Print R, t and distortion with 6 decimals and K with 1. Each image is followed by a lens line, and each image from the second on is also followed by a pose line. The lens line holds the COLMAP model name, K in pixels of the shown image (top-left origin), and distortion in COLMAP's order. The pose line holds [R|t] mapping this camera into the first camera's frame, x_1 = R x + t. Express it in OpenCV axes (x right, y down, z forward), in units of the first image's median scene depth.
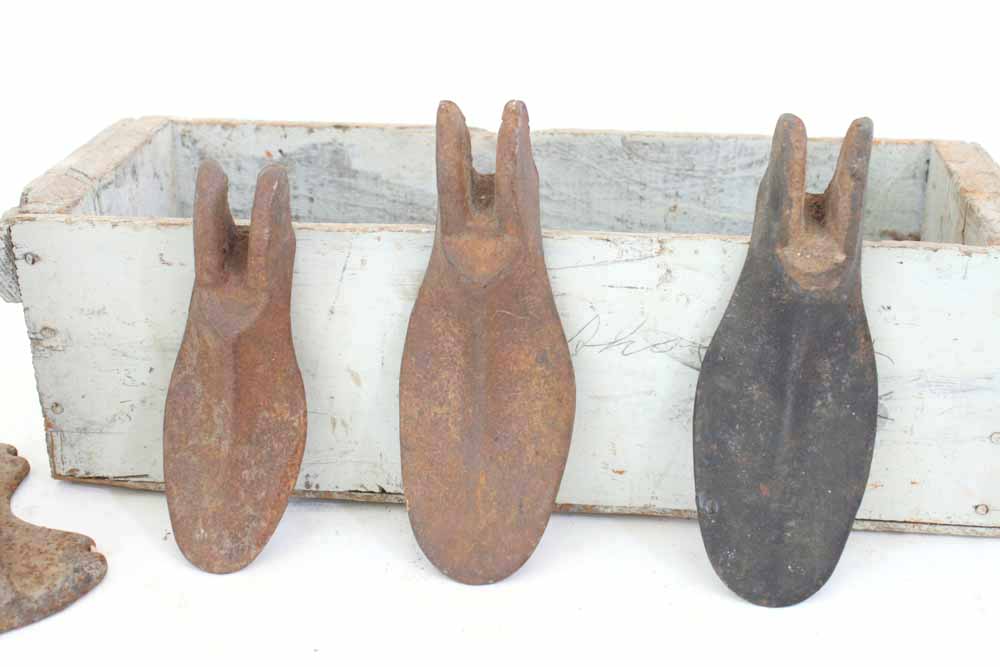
lens RADIAL K [[1454.9, 0, 493.2], [0, 1454.9, 326.5], [0, 0, 1]] dist [-0.028934, 0.000000]
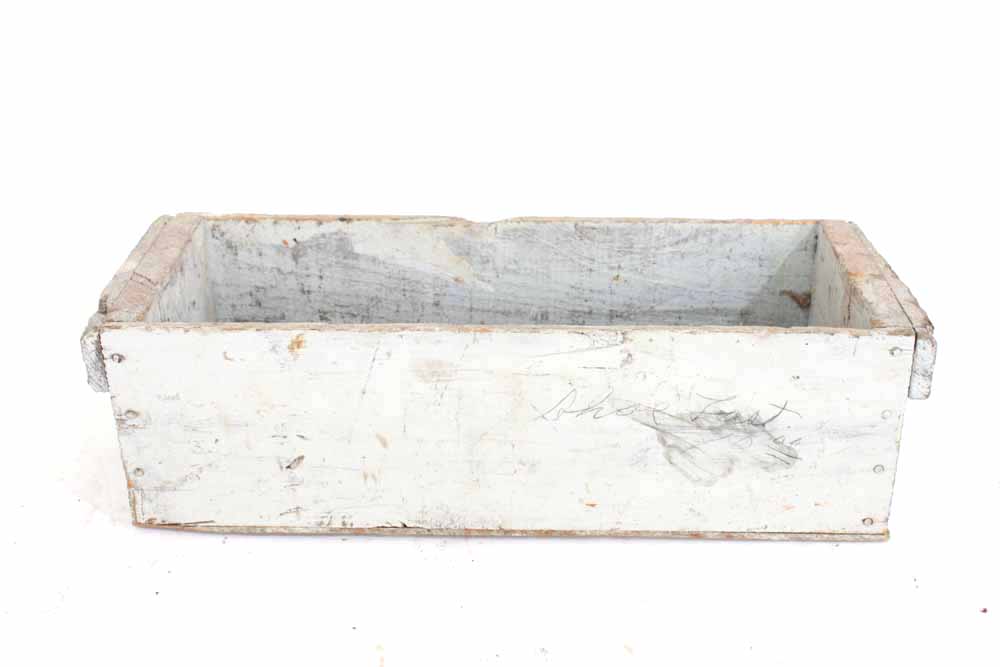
lens RADIAL K [[1347.3, 0, 488.1], [0, 1347.3, 318.3], [0, 0, 1]] dist [-0.048183, 0.000000]
pose [[0.996119, -0.038059, 0.079358, -0.090776], [0.034033, 0.998094, 0.051486, -0.126674], [-0.081166, -0.048586, 0.995516, -0.163139]]
